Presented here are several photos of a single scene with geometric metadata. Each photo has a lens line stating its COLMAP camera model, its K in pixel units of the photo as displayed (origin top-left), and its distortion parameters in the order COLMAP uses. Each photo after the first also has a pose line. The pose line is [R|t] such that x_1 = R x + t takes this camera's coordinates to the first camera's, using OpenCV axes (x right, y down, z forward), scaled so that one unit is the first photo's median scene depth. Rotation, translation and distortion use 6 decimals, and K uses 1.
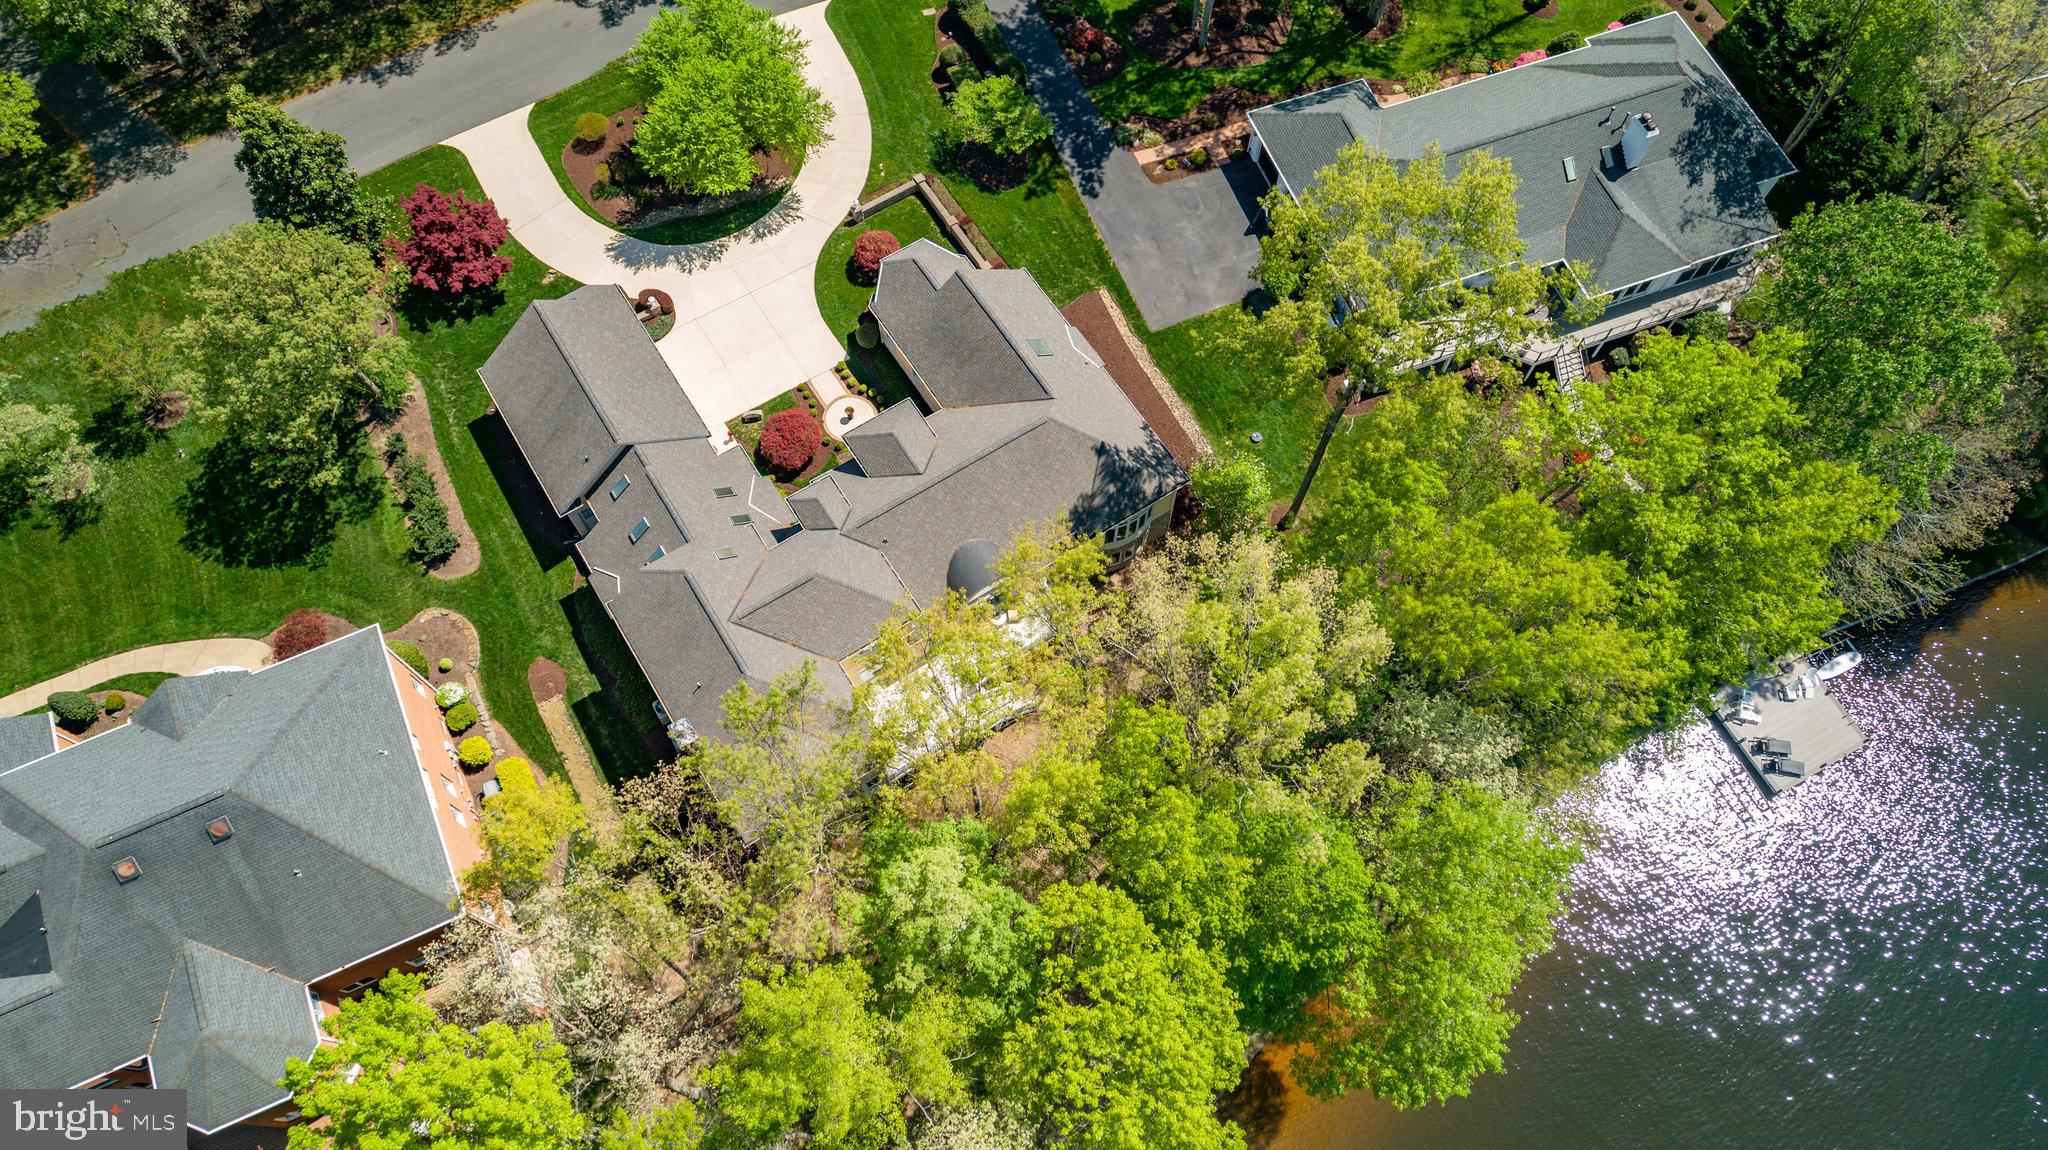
lens RADIAL K [[1377.7, 0, 1024.0], [0, 1377.7, 575.0], [0, 0, 1]] dist [0.000016, -0.000141]
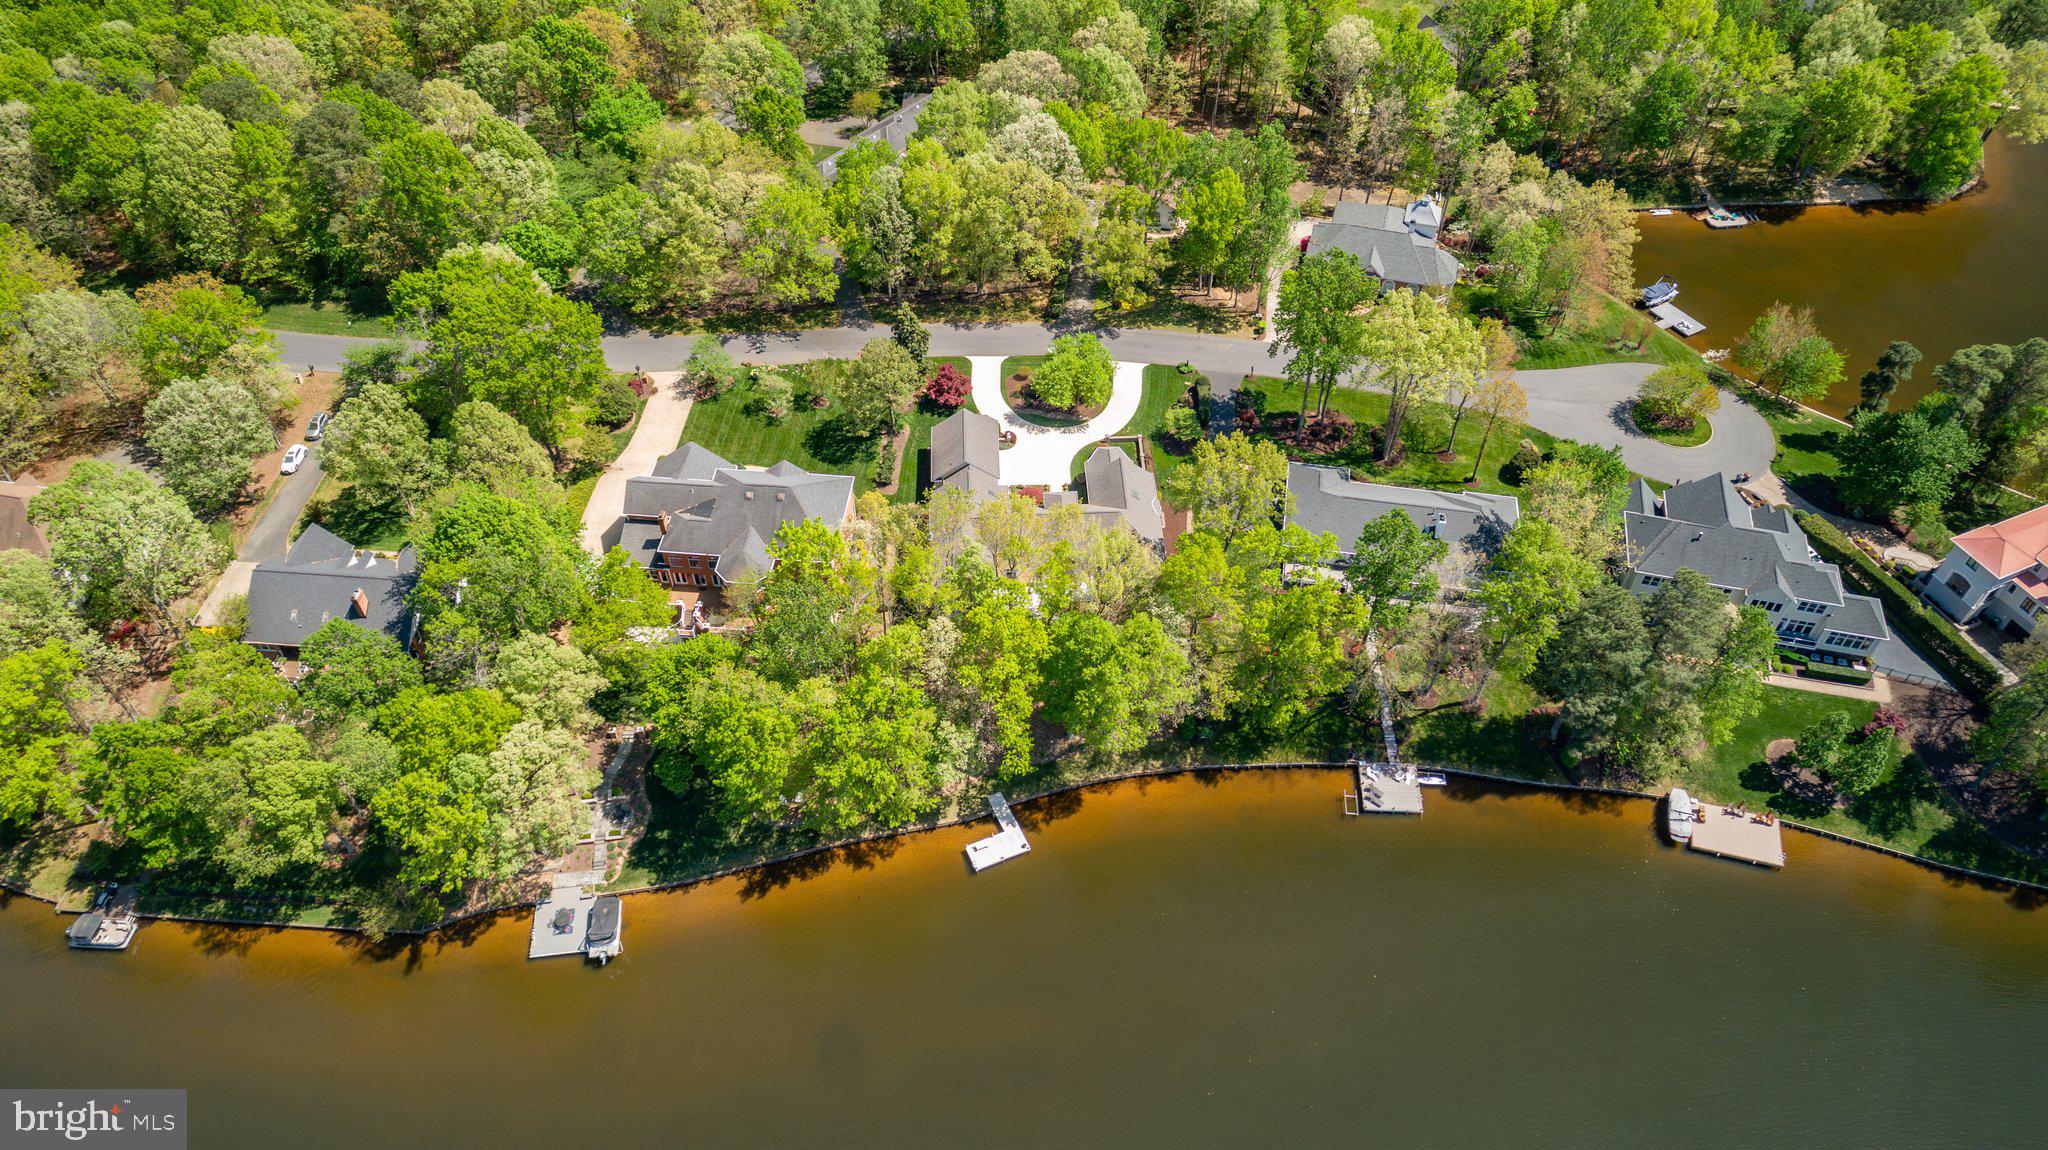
lens RADIAL K [[1377.7, 0, 1024.0], [0, 1377.7, 575.0], [0, 0, 1]] dist [0.000016, -0.000141]
pose [[0.861949, 0.368882, -0.347807, 0.659167], [-0.461559, 0.854791, -0.237269, 0.552277], [0.209778, 0.365047, 0.907047, -1.039914]]
